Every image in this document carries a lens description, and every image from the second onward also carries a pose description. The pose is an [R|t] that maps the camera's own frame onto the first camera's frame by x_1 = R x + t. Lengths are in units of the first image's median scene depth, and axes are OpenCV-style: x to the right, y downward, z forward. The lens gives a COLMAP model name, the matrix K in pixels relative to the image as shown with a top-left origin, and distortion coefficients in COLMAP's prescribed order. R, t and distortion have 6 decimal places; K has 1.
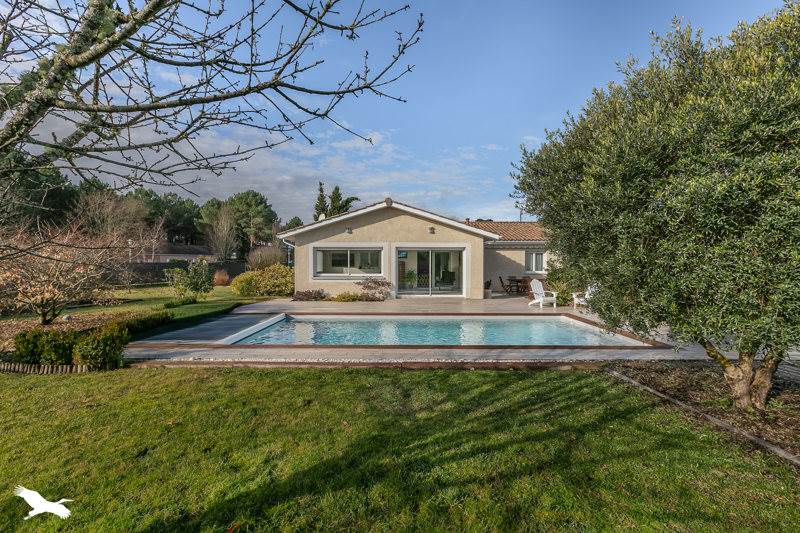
lens RADIAL K [[356.8, 0, 400.0], [0, 356.8, 266.5], [0, 0, 1]] dist [0.003934, 0.000654]
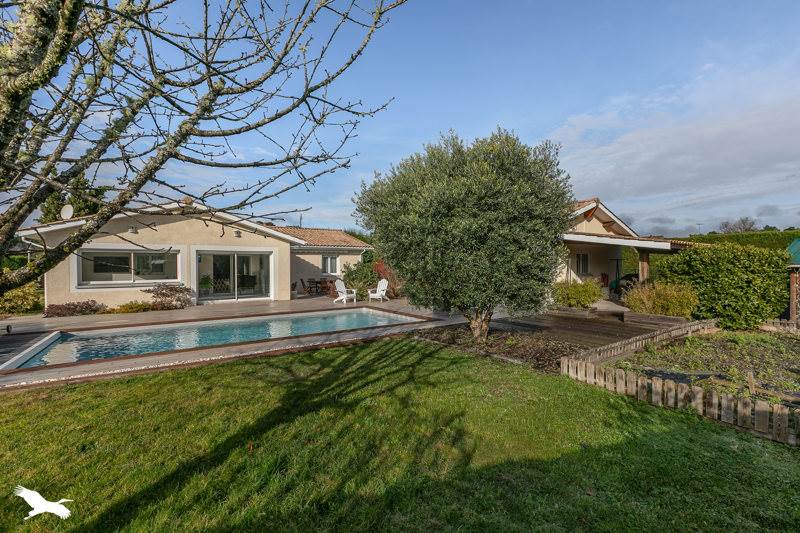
lens RADIAL K [[356.8, 0, 400.0], [0, 356.8, 266.5], [0, 0, 1]] dist [0.003934, 0.000654]
pose [[0.826060, -0.009469, 0.563502, -0.260786], [0.015245, 0.999868, -0.005546, 0.004747], [-0.563375, 0.013172, 0.826096, -0.187379]]
